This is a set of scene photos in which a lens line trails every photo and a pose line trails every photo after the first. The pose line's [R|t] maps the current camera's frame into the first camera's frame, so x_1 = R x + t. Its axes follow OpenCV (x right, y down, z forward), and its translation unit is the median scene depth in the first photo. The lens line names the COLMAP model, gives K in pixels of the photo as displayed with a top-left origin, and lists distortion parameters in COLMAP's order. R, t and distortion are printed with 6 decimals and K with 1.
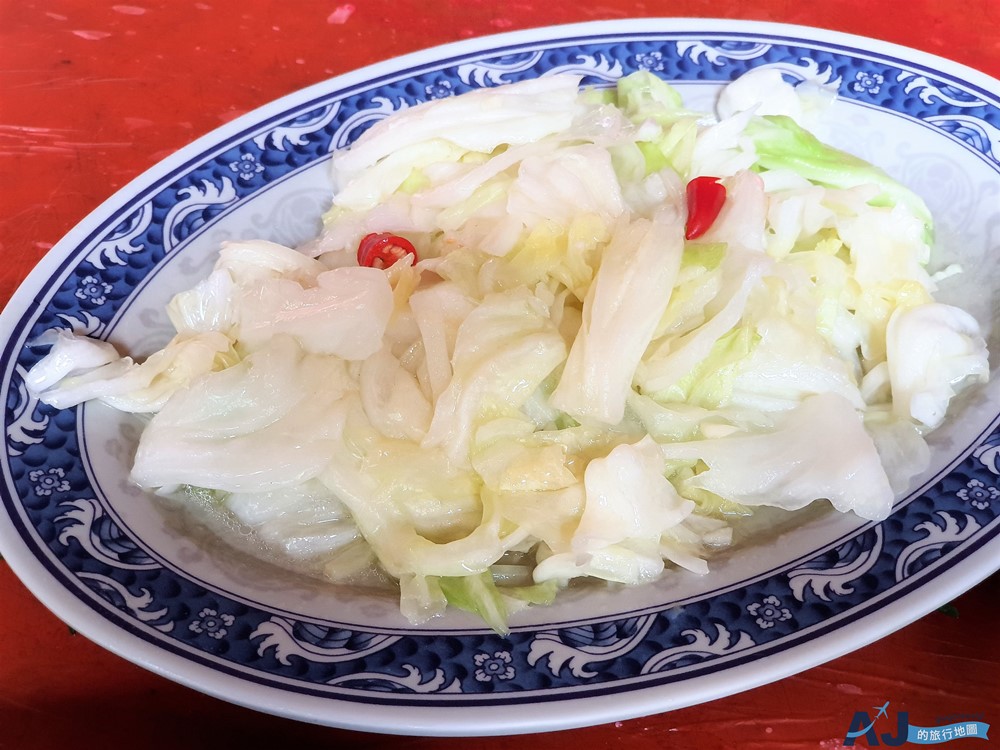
lens RADIAL K [[1560.6, 0, 500.0], [0, 1560.6, 375.0], [0, 0, 1]] dist [0.043421, 0.135629]
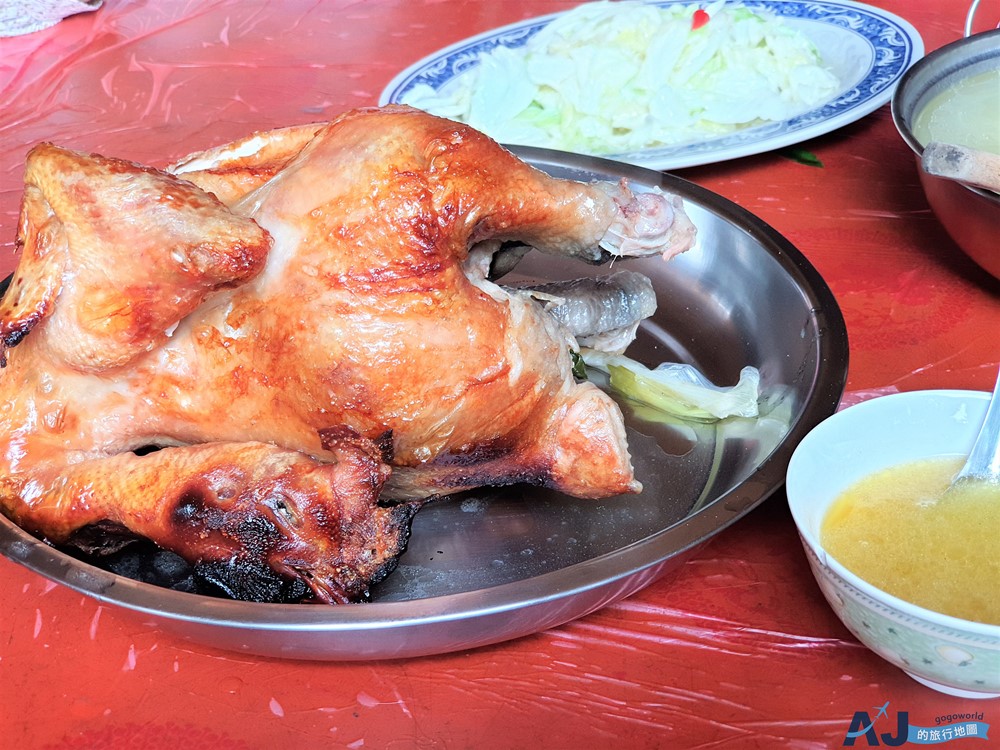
lens RADIAL K [[1481.4, 0, 500.0], [0, 1481.4, 375.0], [0, 0, 1]] dist [0.084643, 0.082325]
pose [[0.995767, -0.046815, -0.079097, -0.007321], [0.025423, 0.967278, -0.252441, 0.794274], [0.088327, 0.249361, 0.964374, -0.821008]]
